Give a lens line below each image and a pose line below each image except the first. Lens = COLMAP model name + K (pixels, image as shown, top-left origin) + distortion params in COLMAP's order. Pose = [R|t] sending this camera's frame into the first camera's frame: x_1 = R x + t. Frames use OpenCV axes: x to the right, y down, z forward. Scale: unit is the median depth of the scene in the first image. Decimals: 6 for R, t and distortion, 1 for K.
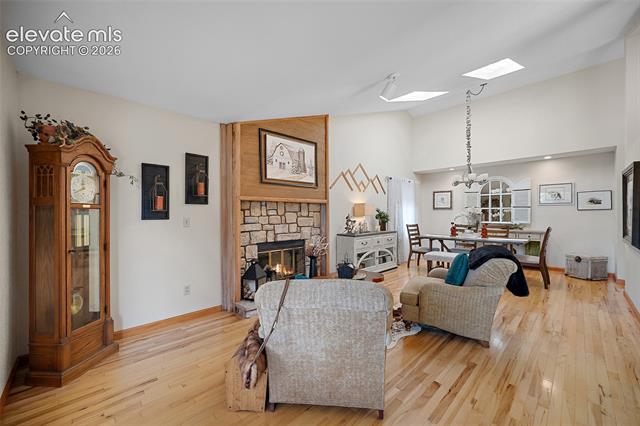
lens RADIAL K [[252.3, 0, 322.8], [0, 252.3, 215.0], [0, 0, 1]] dist [-0.005704, 0.001203]
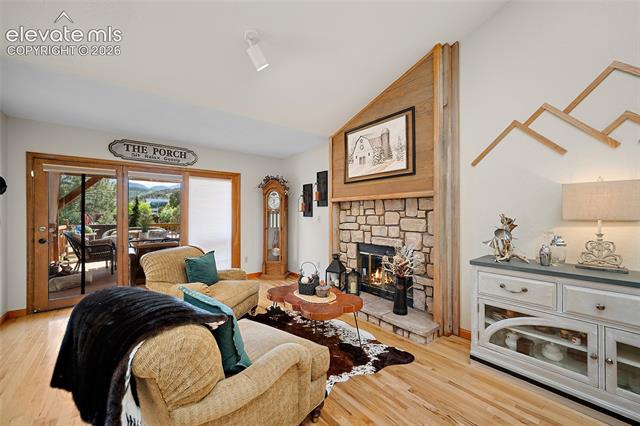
lens RADIAL K [[252.3, 0, 324.1], [0, 252.3, 211.8], [0, 0, 1]] dist [-0.005704, 0.001203]
pose [[-0.091756, -0.001927, -0.995780, 0.708795], [-0.002342, 0.999996, -0.001719, -0.008340], [0.995779, 0.002174, -0.091760, 0.893049]]
